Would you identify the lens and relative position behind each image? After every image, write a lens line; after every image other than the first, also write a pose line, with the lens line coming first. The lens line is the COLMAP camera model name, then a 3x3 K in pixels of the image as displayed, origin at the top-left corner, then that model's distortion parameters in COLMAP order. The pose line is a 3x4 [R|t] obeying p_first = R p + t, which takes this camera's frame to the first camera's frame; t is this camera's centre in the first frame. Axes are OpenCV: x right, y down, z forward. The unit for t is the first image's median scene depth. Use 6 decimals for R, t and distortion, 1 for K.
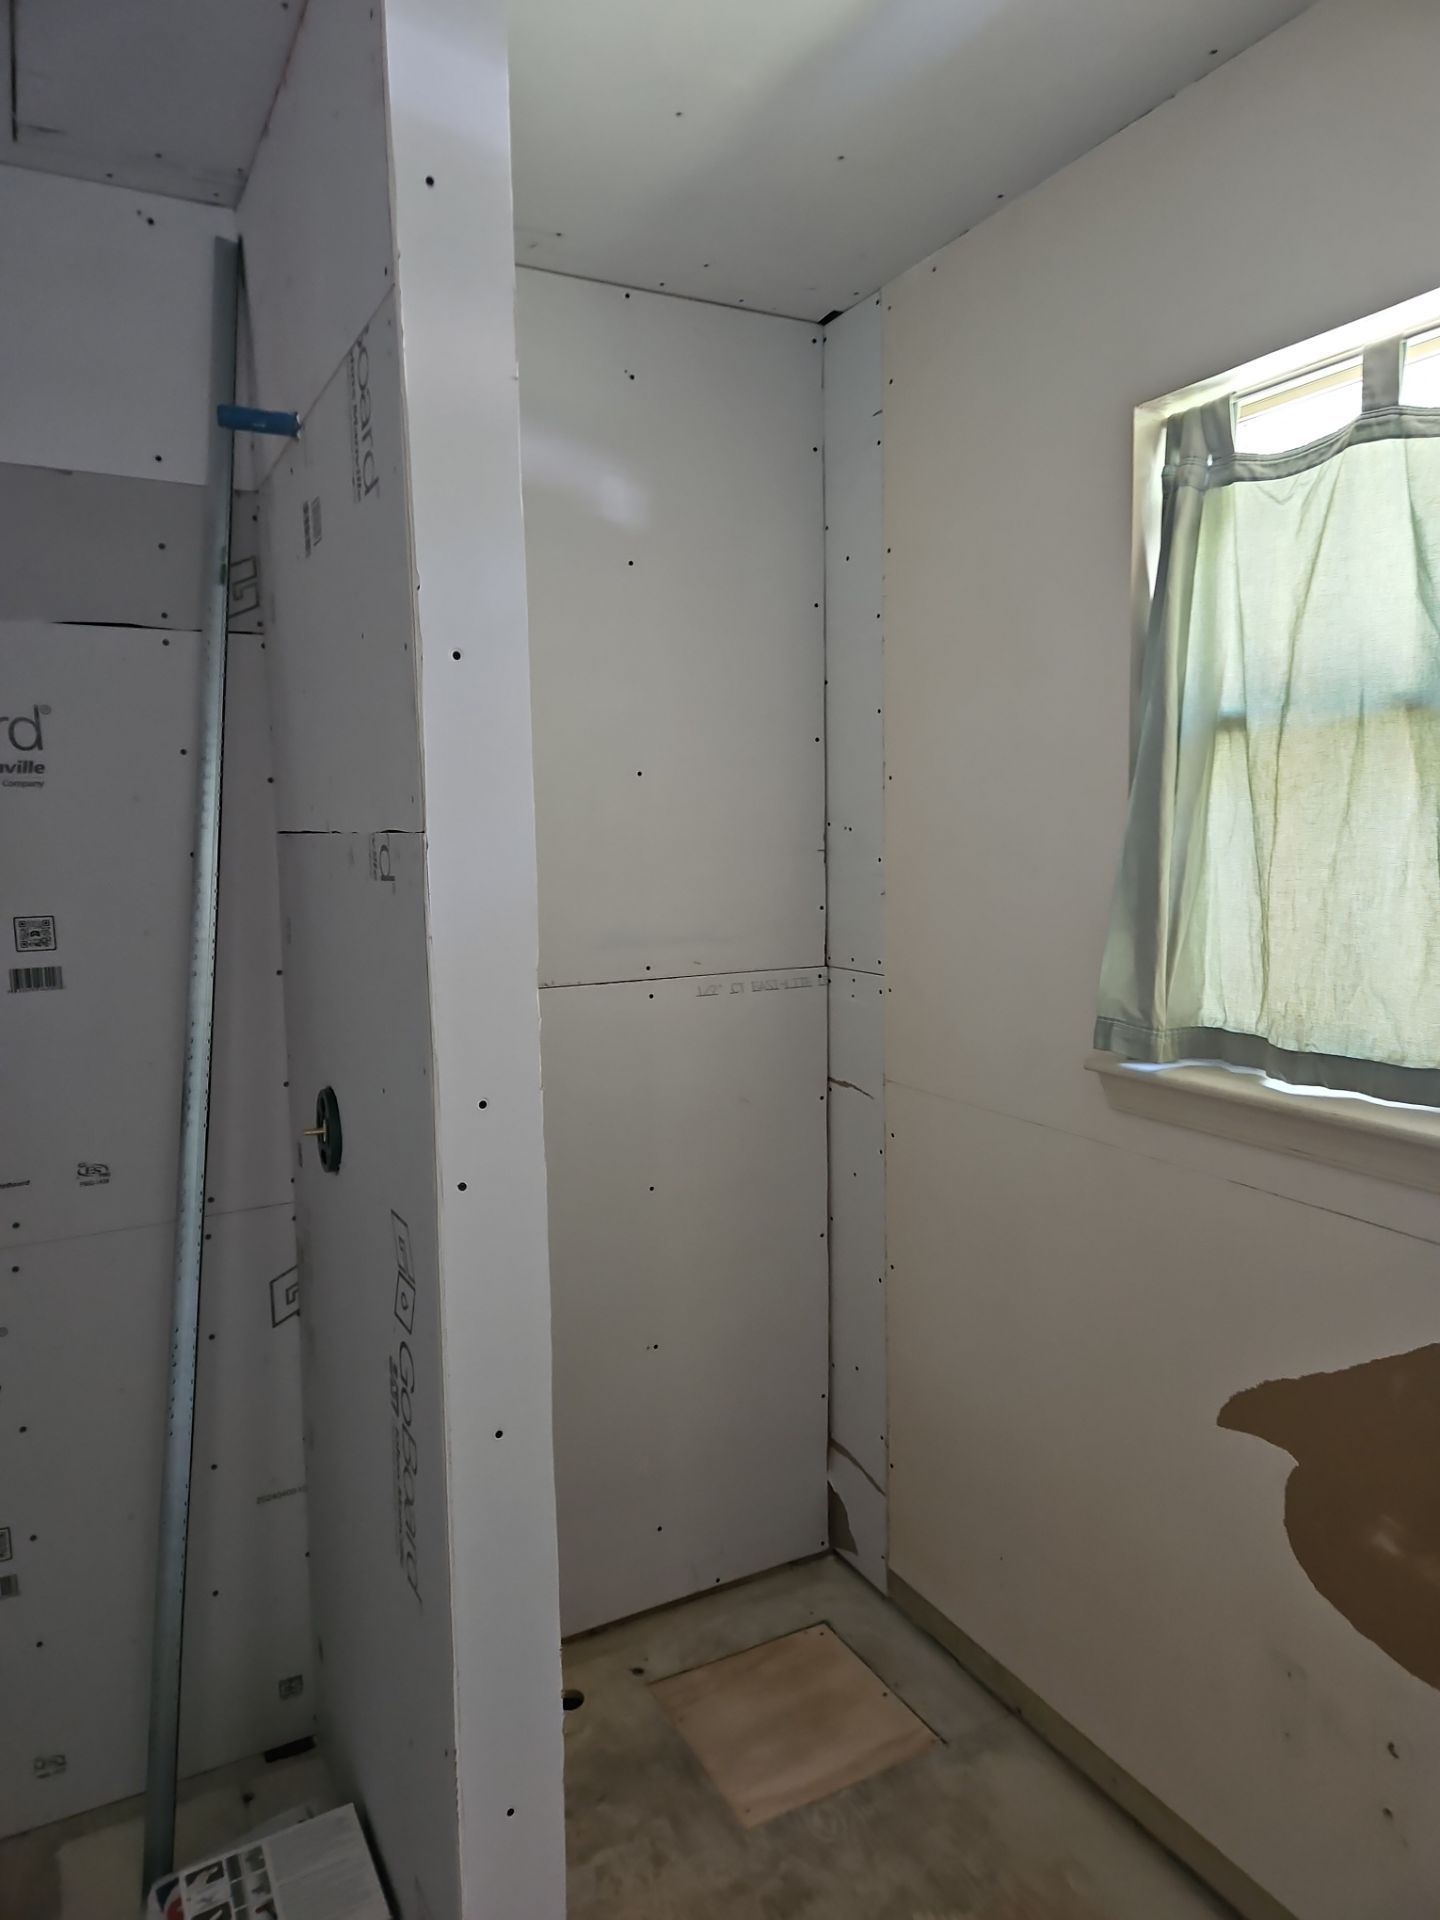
lens RADIAL K [[1284.9, 0, 730.7], [0, 1284.9, 952.1], [0, 0, 1]] dist [0.064916, -0.054225]
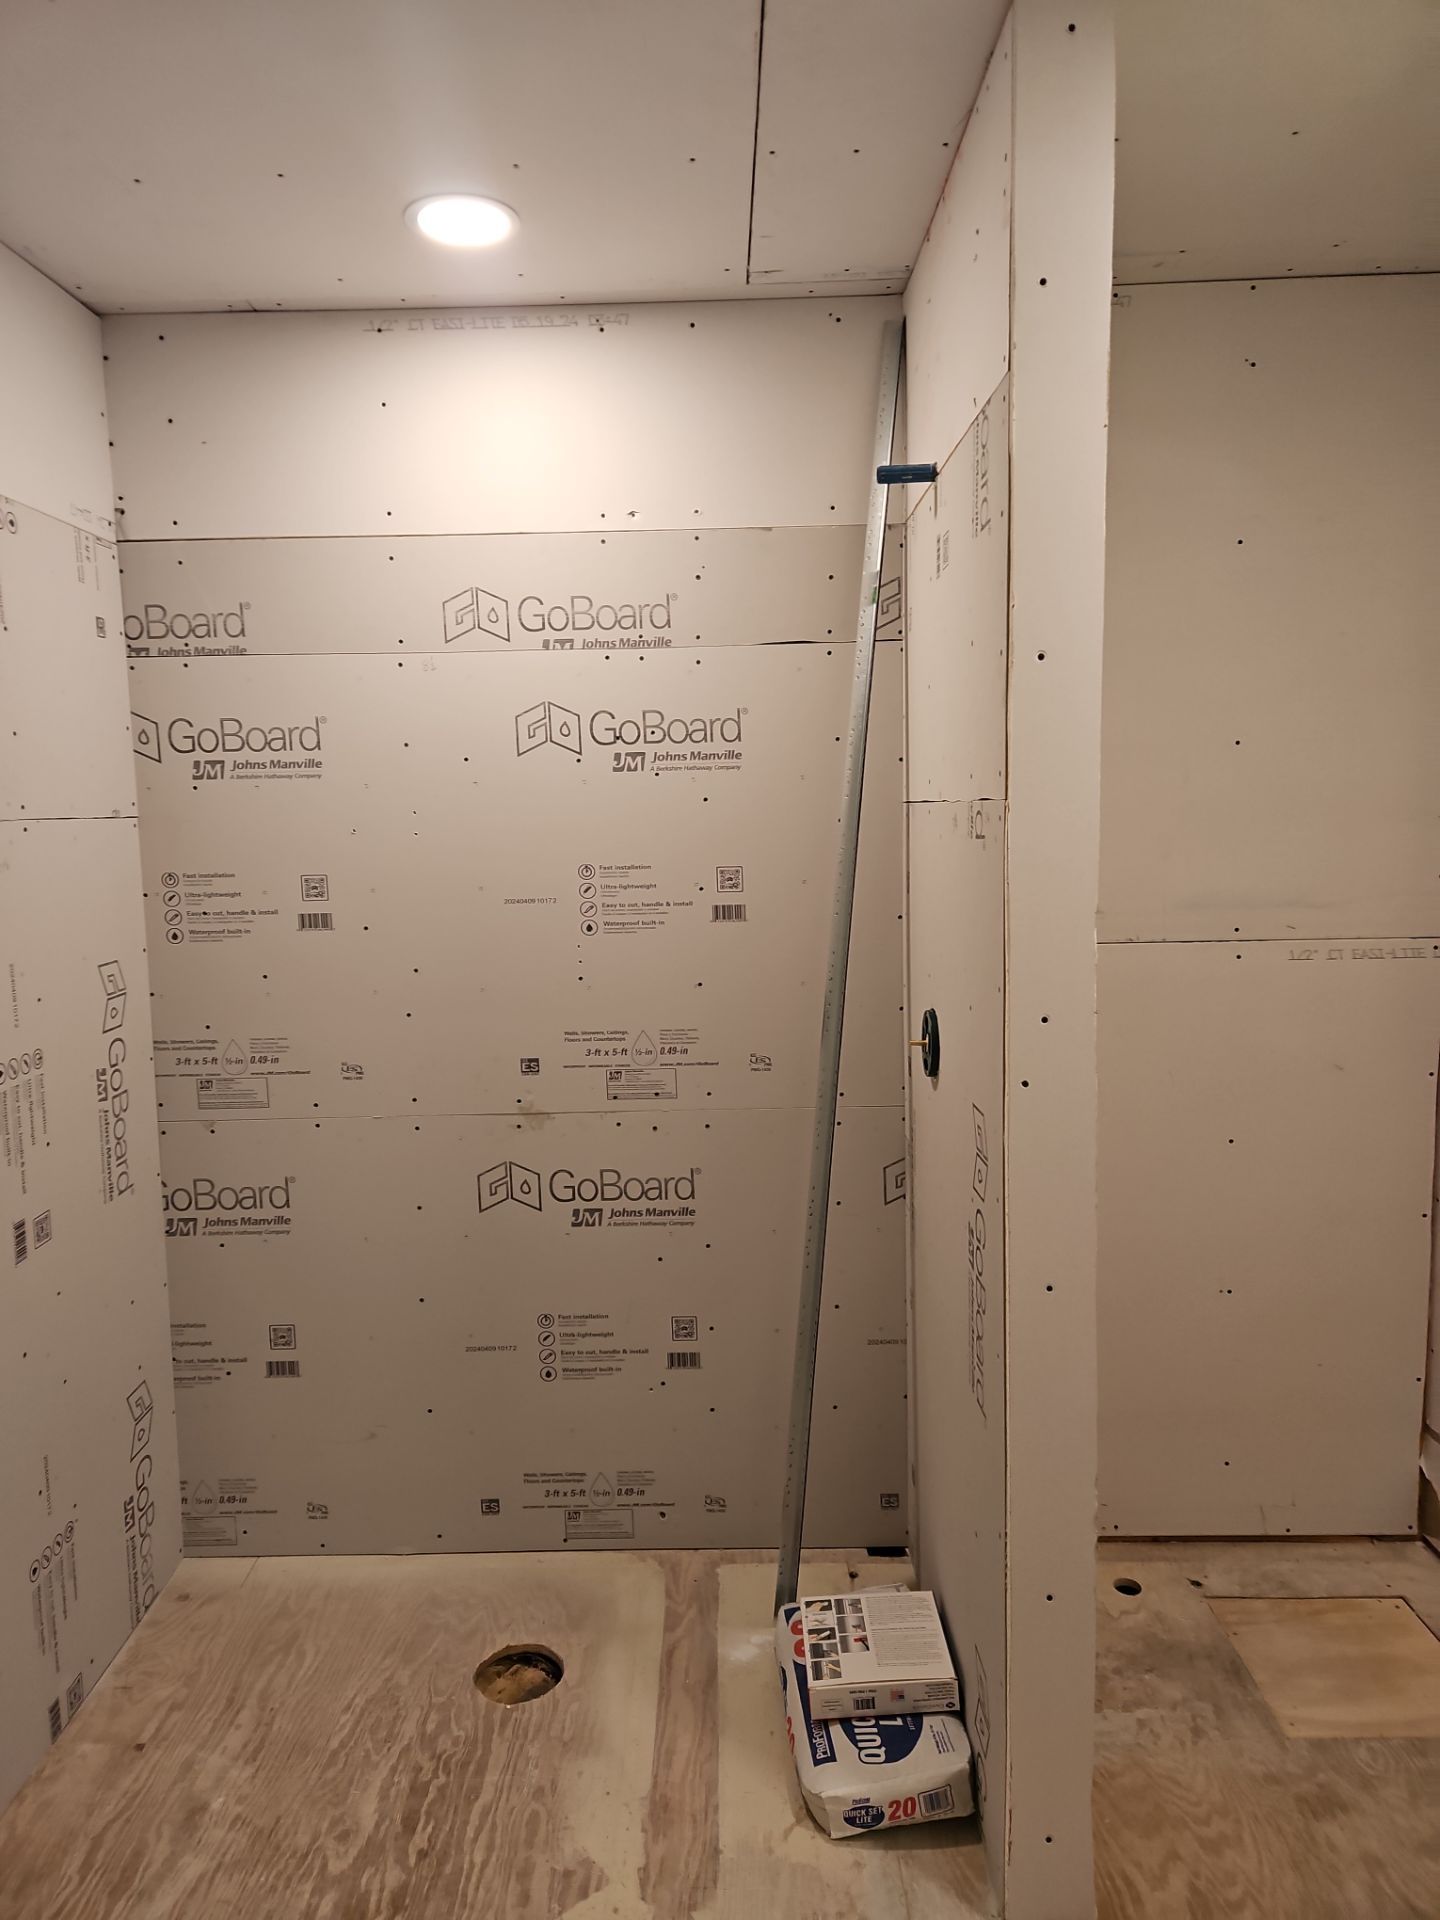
lens RADIAL K [[1284.9, 0, 707.8], [0, 1284.9, 948.2], [0, 0, 1]] dist [0.064916, -0.054225]
pose [[0.879213, 0.051048, -0.473686, 0.072842], [-0.041765, 0.998674, 0.030104, 0.017401], [0.474595, -0.006685, 0.880179, -0.167663]]
